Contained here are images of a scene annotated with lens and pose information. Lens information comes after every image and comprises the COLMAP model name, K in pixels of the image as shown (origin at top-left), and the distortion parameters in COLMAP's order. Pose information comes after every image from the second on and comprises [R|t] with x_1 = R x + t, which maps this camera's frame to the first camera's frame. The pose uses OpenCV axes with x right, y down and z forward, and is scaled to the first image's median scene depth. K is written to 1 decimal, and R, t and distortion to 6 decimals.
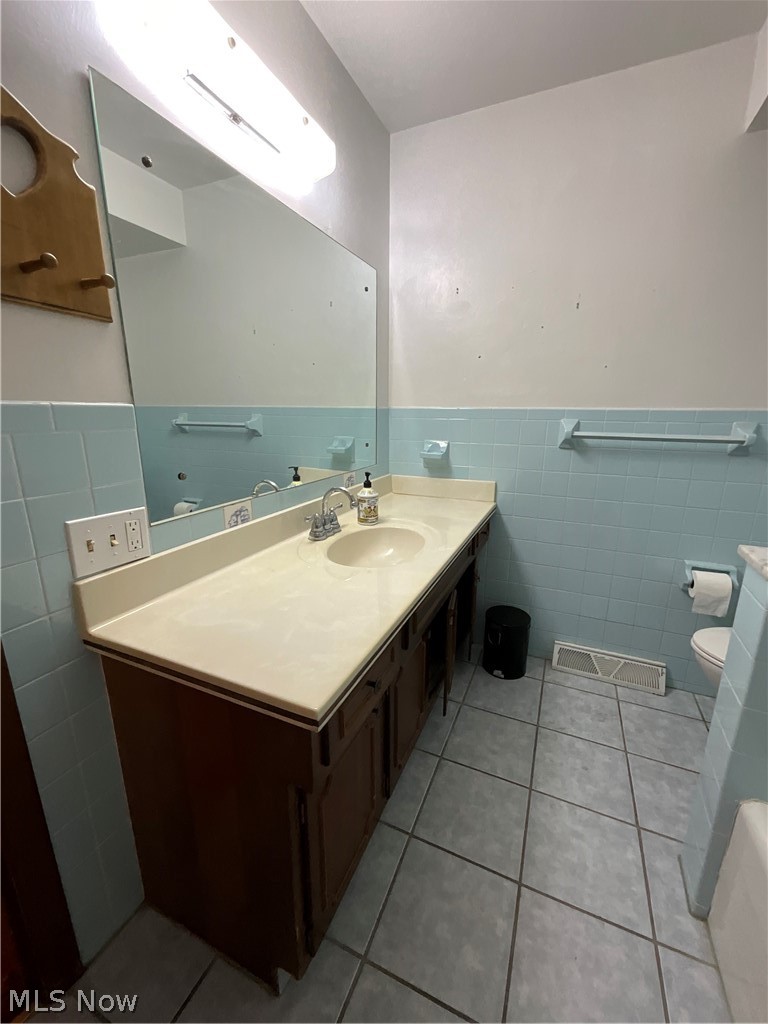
lens RADIAL K [[414.6, 0, 382.6], [0, 414.6, 509.6], [0, 0, 1]] dist [-0.001501, -0.000430]
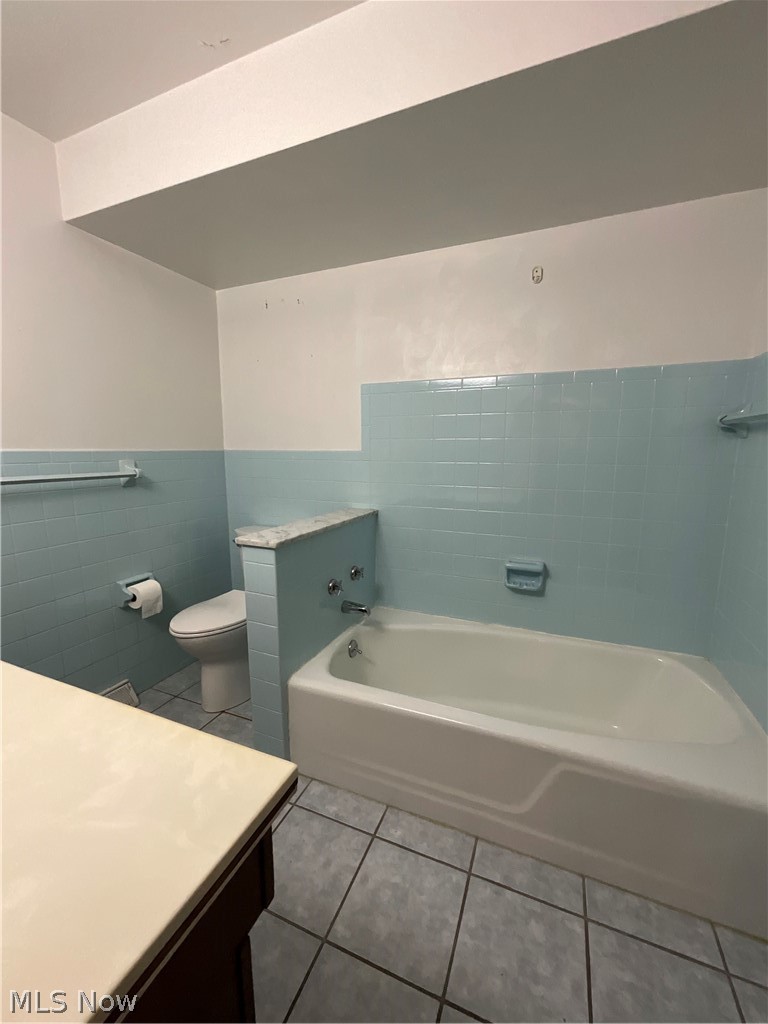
lens RADIAL K [[414.6, 0, 381.7], [0, 414.6, 514.9], [0, 0, 1]] dist [-0.001501, -0.000430]
pose [[-0.027354, -0.157136, 0.987198, -0.402615], [0.237254, 0.958328, 0.159115, -0.066580], [-0.971063, 0.238569, 0.011067, 0.266855]]
